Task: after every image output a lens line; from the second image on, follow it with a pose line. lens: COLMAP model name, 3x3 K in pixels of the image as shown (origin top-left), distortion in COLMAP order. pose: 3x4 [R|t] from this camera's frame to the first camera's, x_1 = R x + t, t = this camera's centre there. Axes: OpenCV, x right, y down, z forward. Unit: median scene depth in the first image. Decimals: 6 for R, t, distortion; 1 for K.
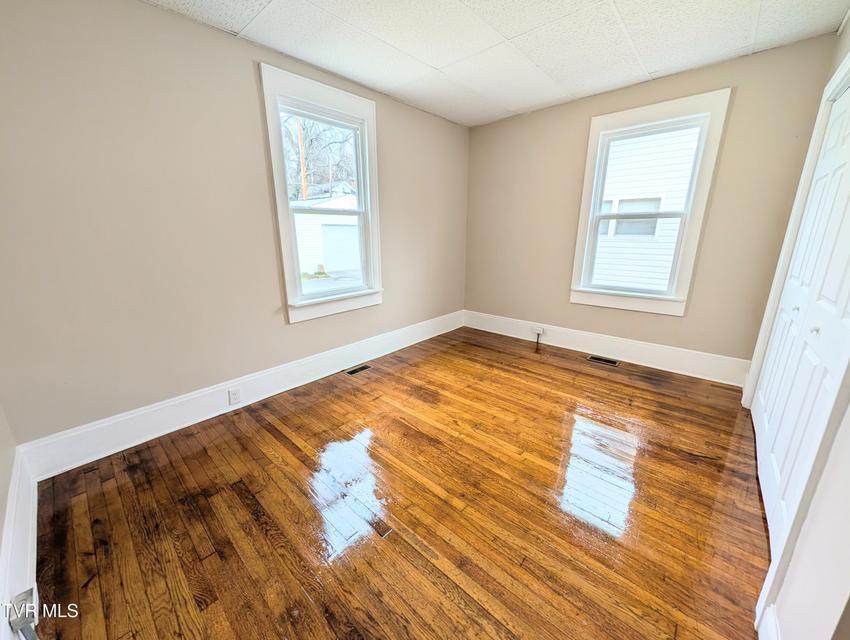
lens RADIAL K [[327.0, 0, 426.4], [0, 327.0, 319.5], [0, 0, 1]] dist [0.001045, 0.000315]
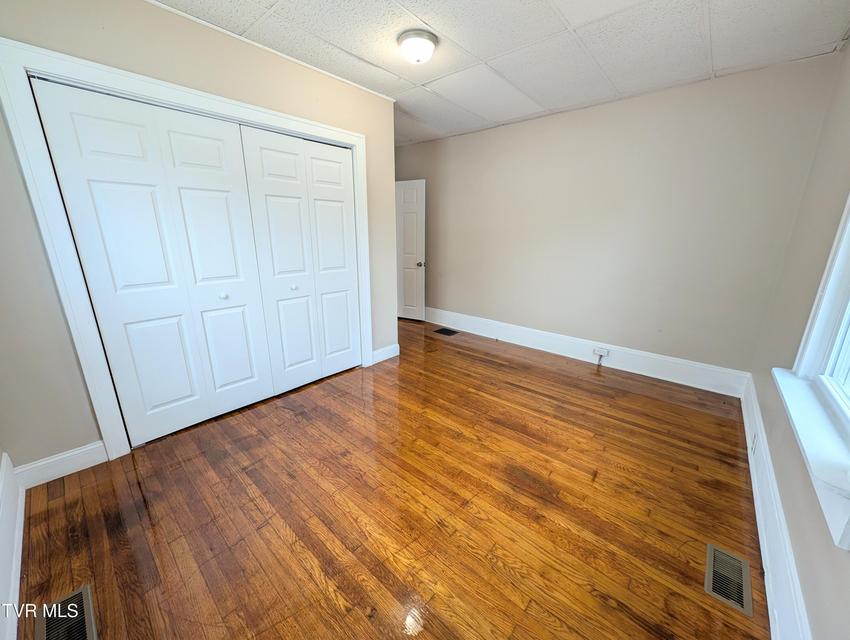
lens RADIAL K [[327.0, 0, 426.4], [0, 327.0, 319.5], [0, 0, 1]] dist [0.001045, 0.000315]
pose [[-0.999980, -0.000755, -0.006345, 0.221510], [-0.003834, 0.865355, 0.501146, -0.412934], [0.005112, 0.501160, -0.865340, 1.469688]]
